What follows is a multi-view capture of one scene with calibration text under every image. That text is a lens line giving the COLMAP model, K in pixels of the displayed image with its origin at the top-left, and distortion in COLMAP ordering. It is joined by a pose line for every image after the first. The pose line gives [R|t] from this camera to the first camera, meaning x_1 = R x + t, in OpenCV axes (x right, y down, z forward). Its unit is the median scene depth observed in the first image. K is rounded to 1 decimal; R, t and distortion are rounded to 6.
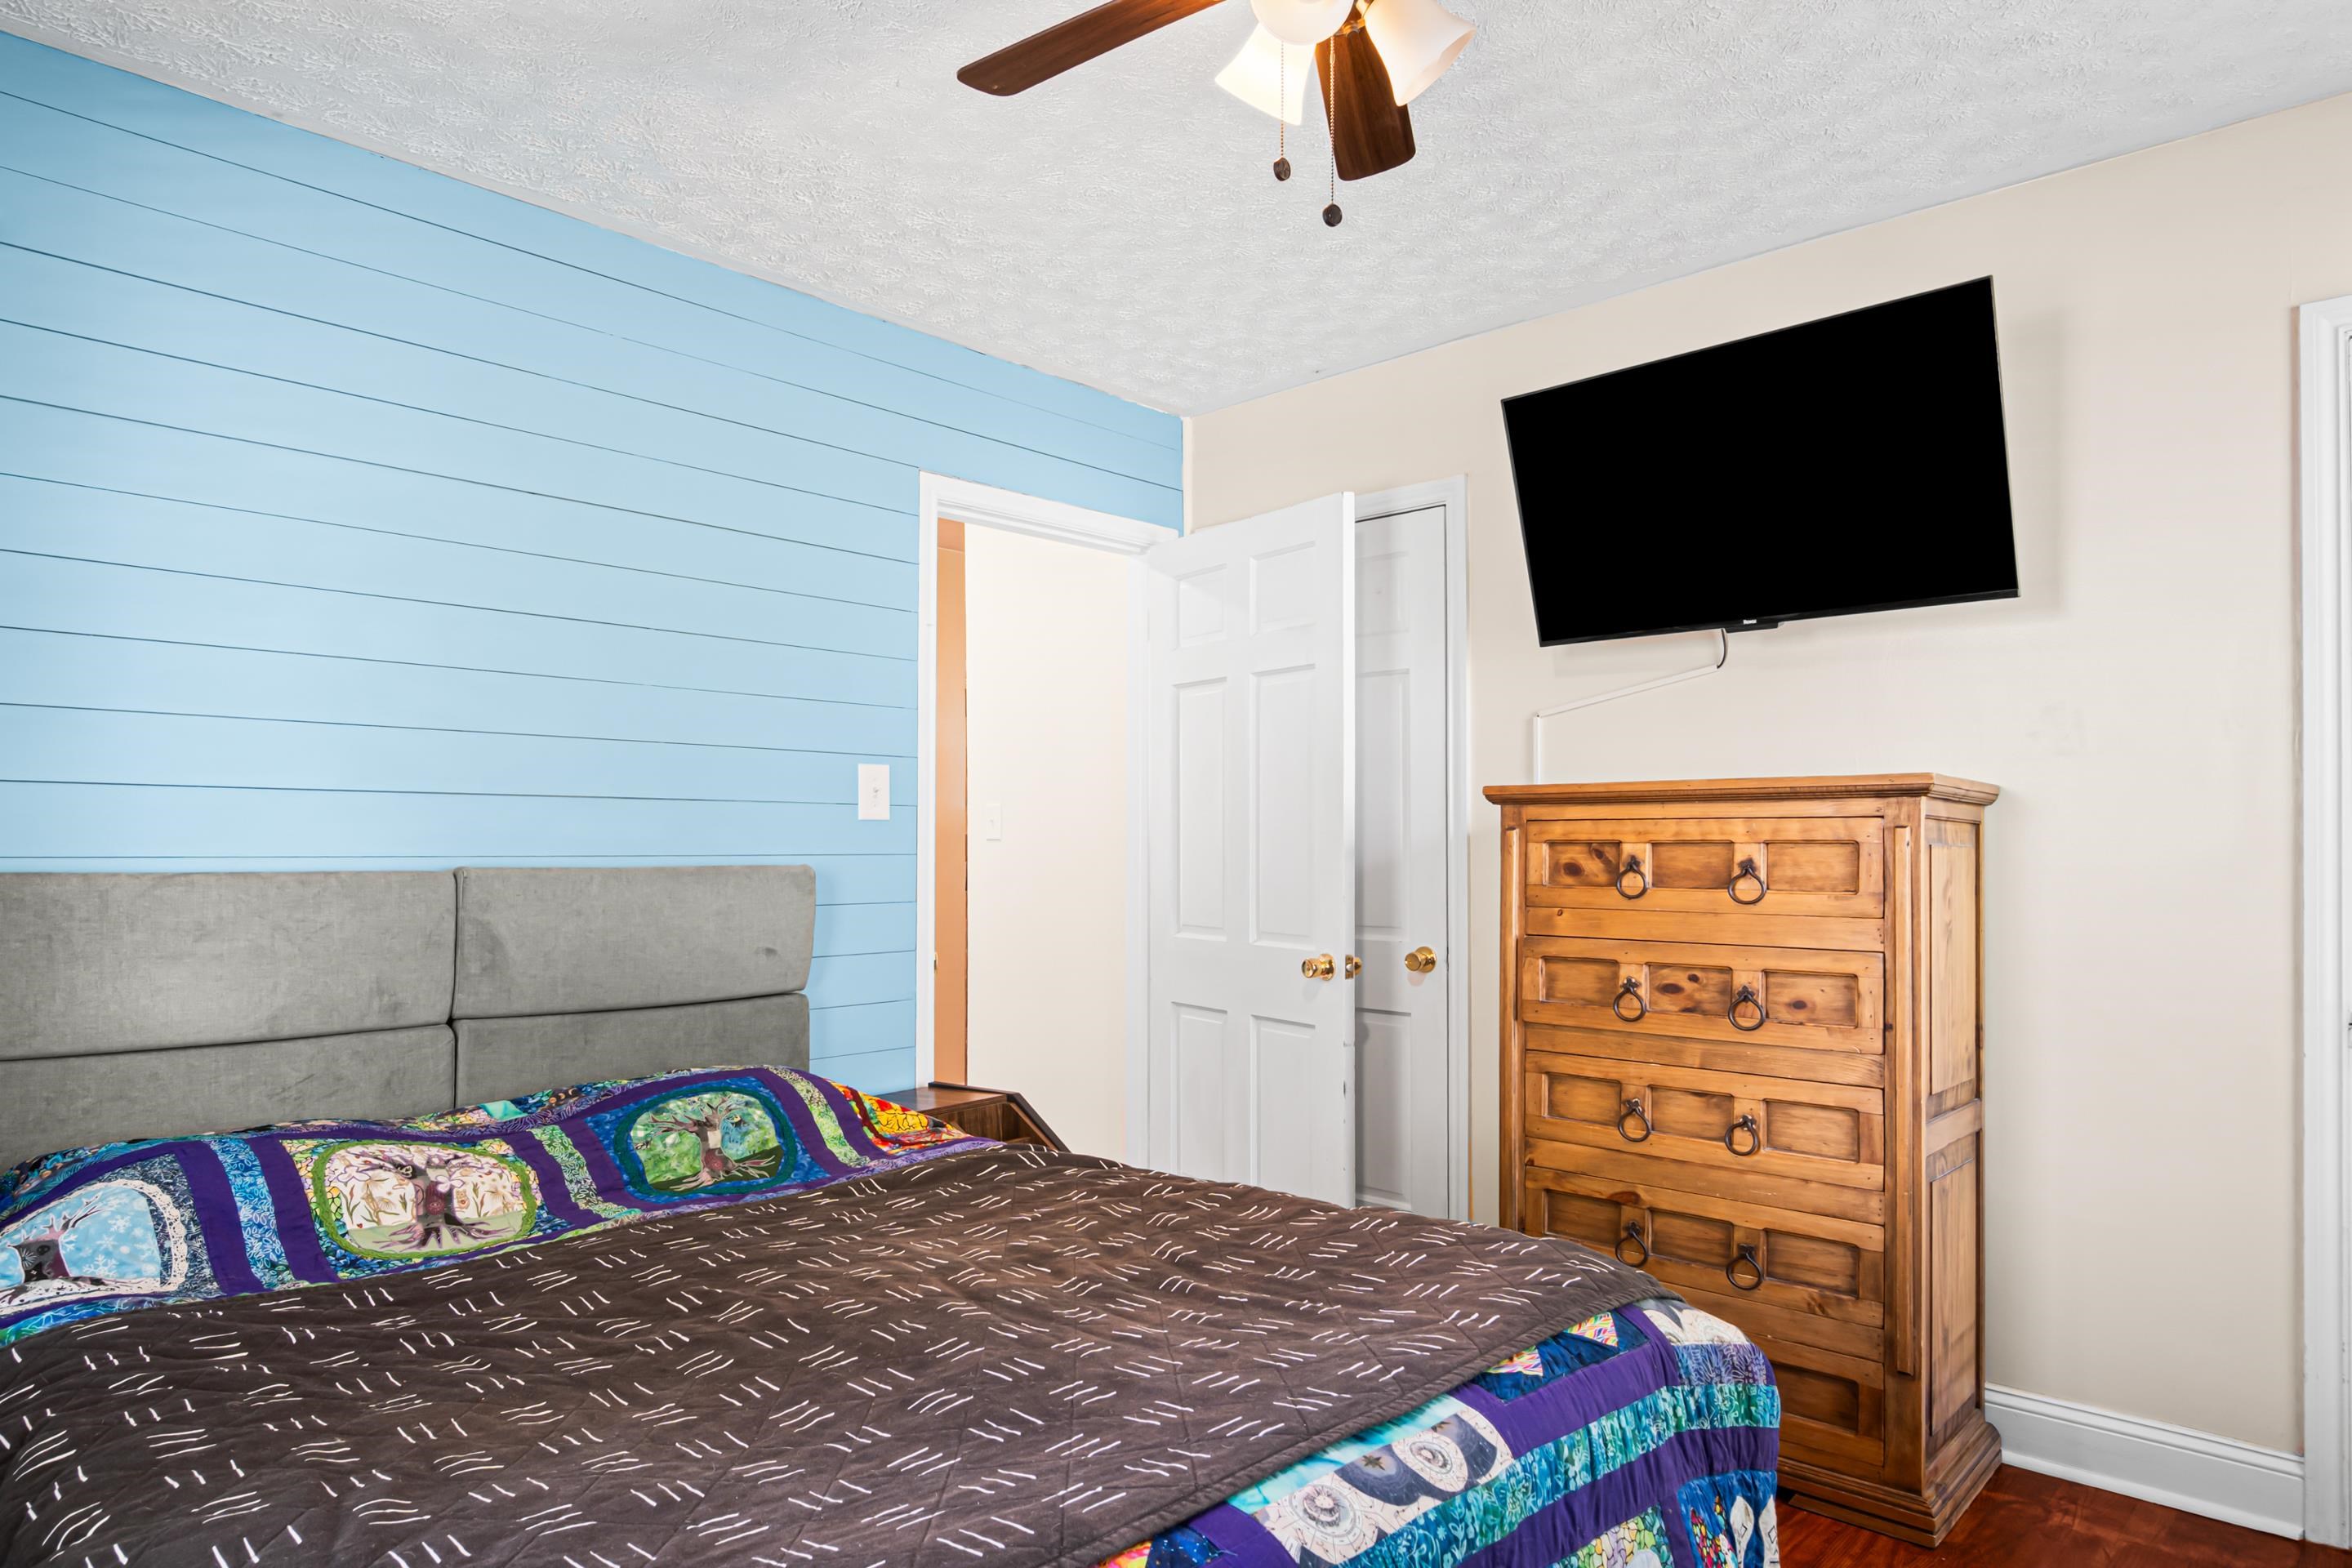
lens RADIAL K [[1420.0, 0, 1090.0], [0, 1420.0, 850.3], [0, 0, 1]] dist [-0.002229, -0.004685]
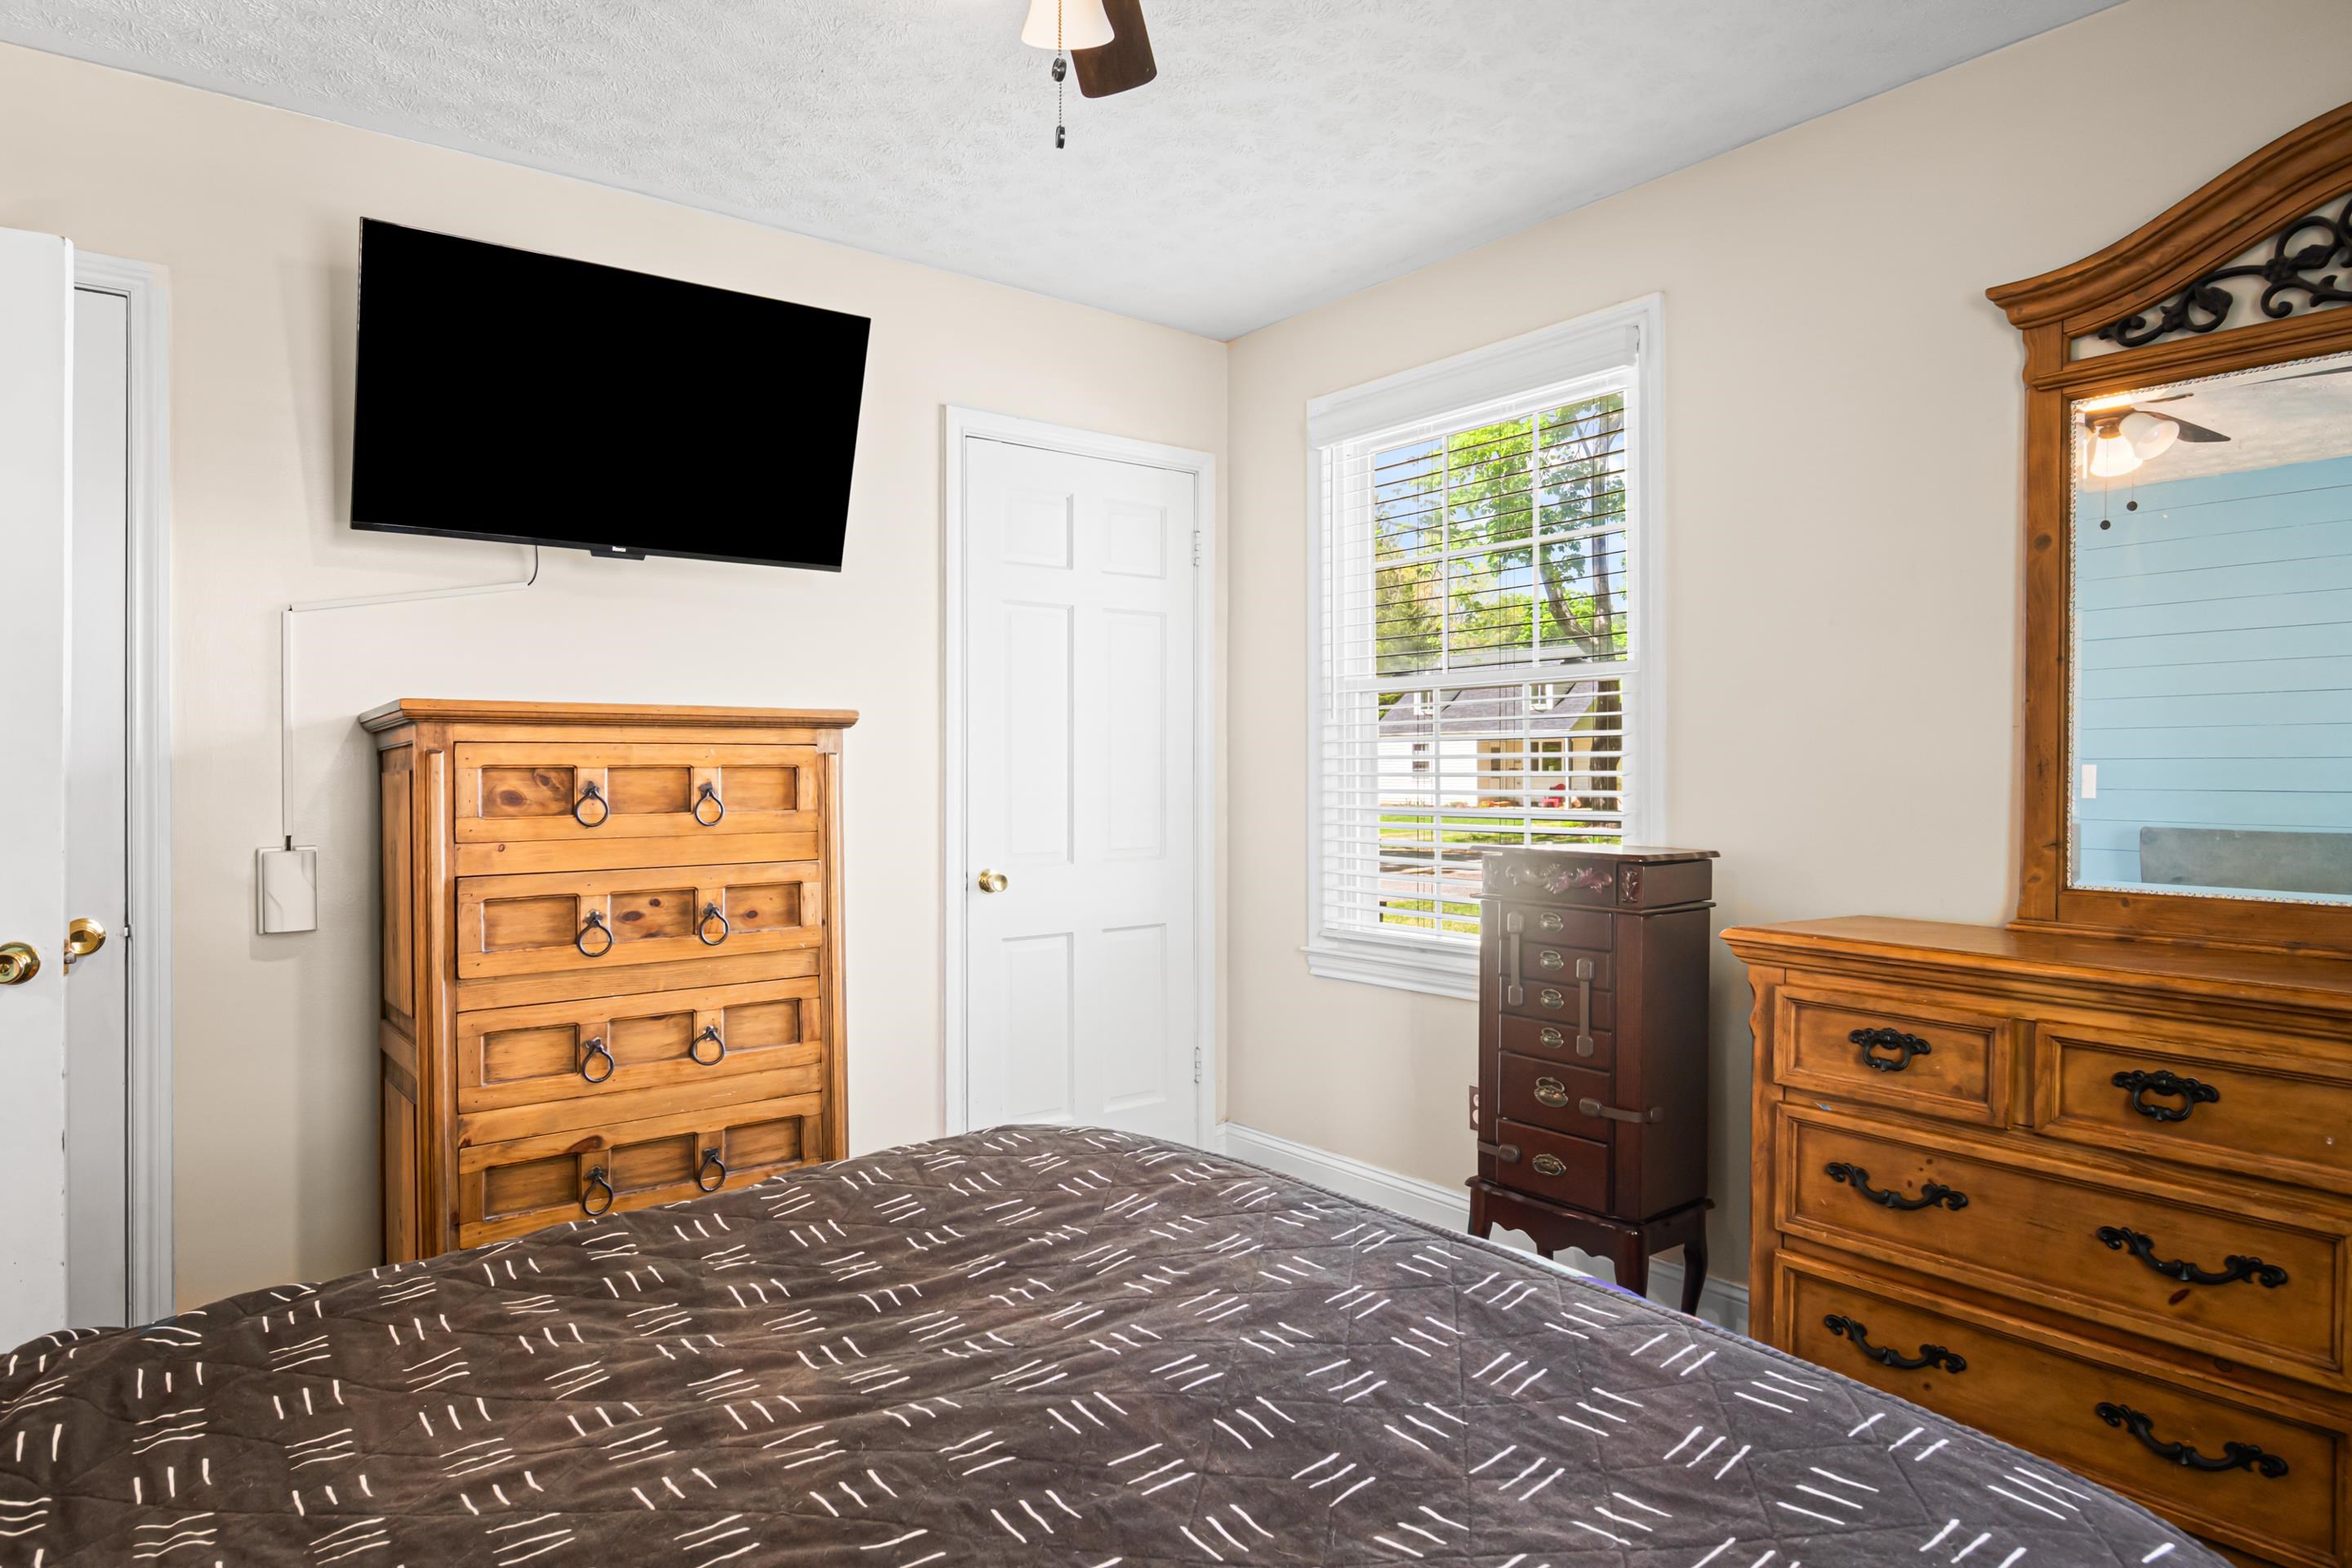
lens RADIAL K [[1420.0, 0, 1168.0], [0, 1420.0, 782.7], [0, 0, 1]] dist [-0.002229, -0.004685]
pose [[0.112391, -0.012639, 0.993584, -0.530868], [0.008751, 0.999893, 0.011730, -0.003357], [-0.993626, 0.007377, 0.112490, 0.528900]]
